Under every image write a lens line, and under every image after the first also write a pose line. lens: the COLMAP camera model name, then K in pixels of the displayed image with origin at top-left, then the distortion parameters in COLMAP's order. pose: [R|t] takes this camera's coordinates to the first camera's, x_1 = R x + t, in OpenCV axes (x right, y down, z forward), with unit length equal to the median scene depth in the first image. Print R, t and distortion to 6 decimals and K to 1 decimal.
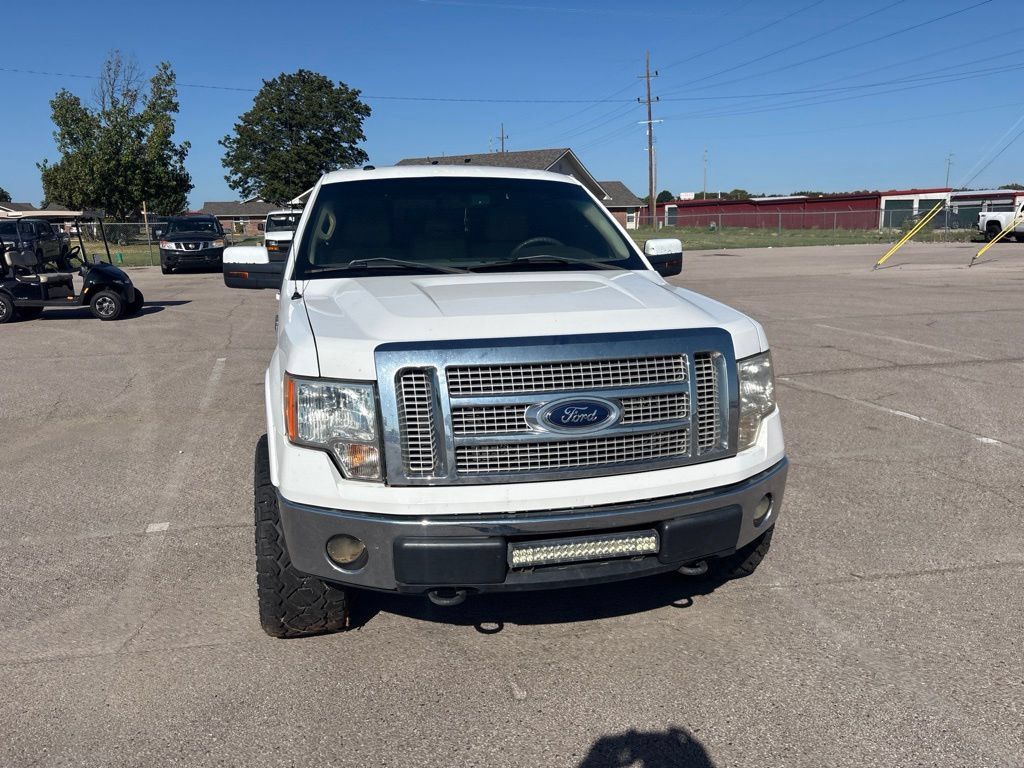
lens RADIAL K [[772.4, 0, 506.4], [0, 772.4, 378.4], [0, 0, 1]] dist [0.045638, -0.041157]
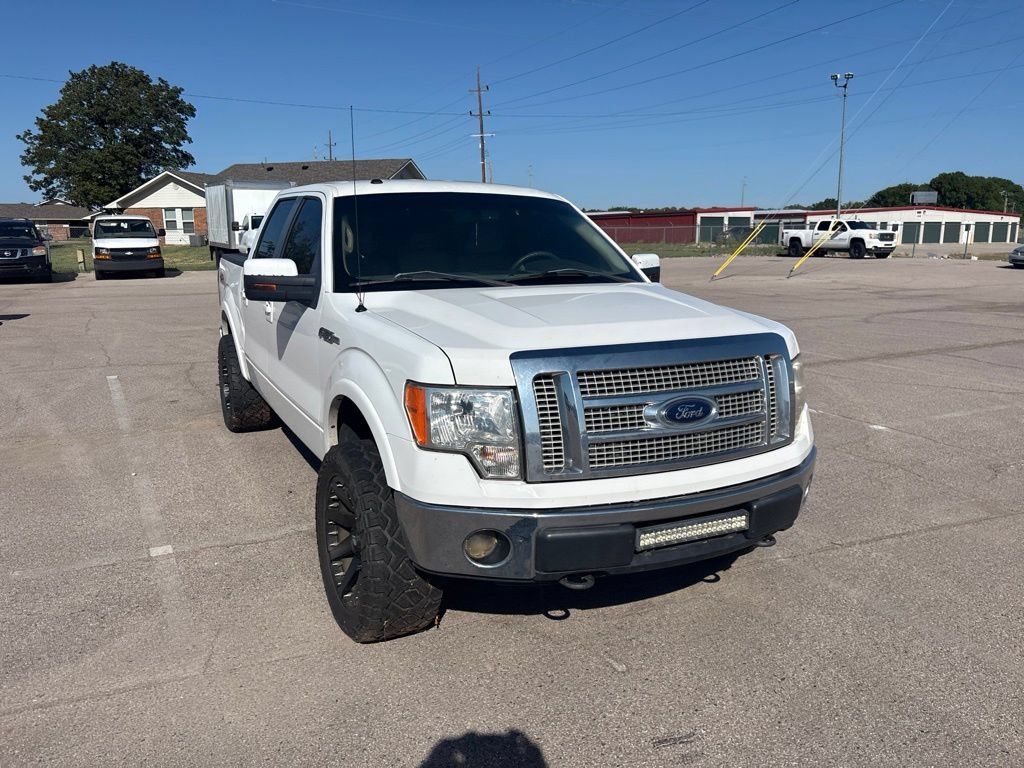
lens RADIAL K [[772.4, 0, 508.6], [0, 772.4, 389.7], [0, 0, 1]] dist [0.045638, -0.041157]
pose [[0.975993, -0.030110, 0.215709, -0.229477], [0.029881, 0.999544, 0.004327, 0.001542], [-0.215740, 0.002223, 0.976448, -0.028039]]
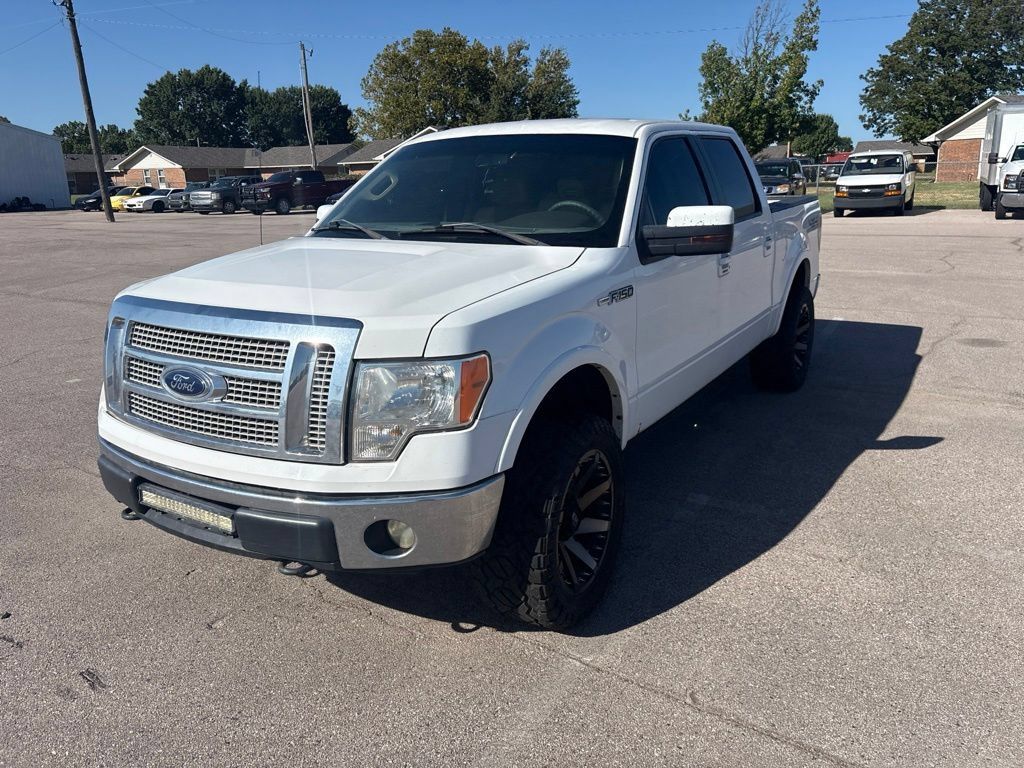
lens RADIAL K [[772.4, 0, 511.8], [0, 772.4, 388.7], [0, 0, 1]] dist [0.045638, -0.041157]
pose [[0.704160, 0.187938, -0.684717, 0.638225], [-0.129943, 0.982158, 0.135946, -0.082464], [0.698050, -0.006754, 0.716018, 0.314840]]
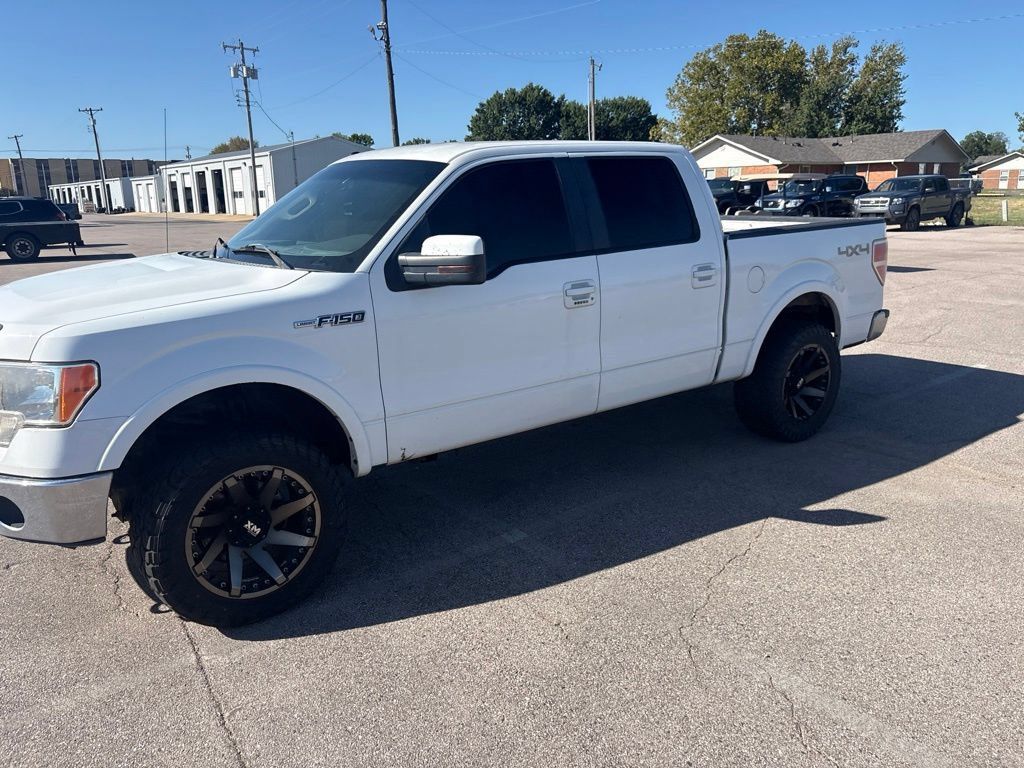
lens RADIAL K [[772.4, 0, 511.1], [0, 772.4, 393.3], [0, 0, 1]] dist [0.045638, -0.041157]
pose [[0.379703, 0.240896, -0.893193, 0.942893], [-0.169995, 0.967229, 0.188597, -0.183923], [0.909355, 0.080228, 0.408211, 0.761516]]
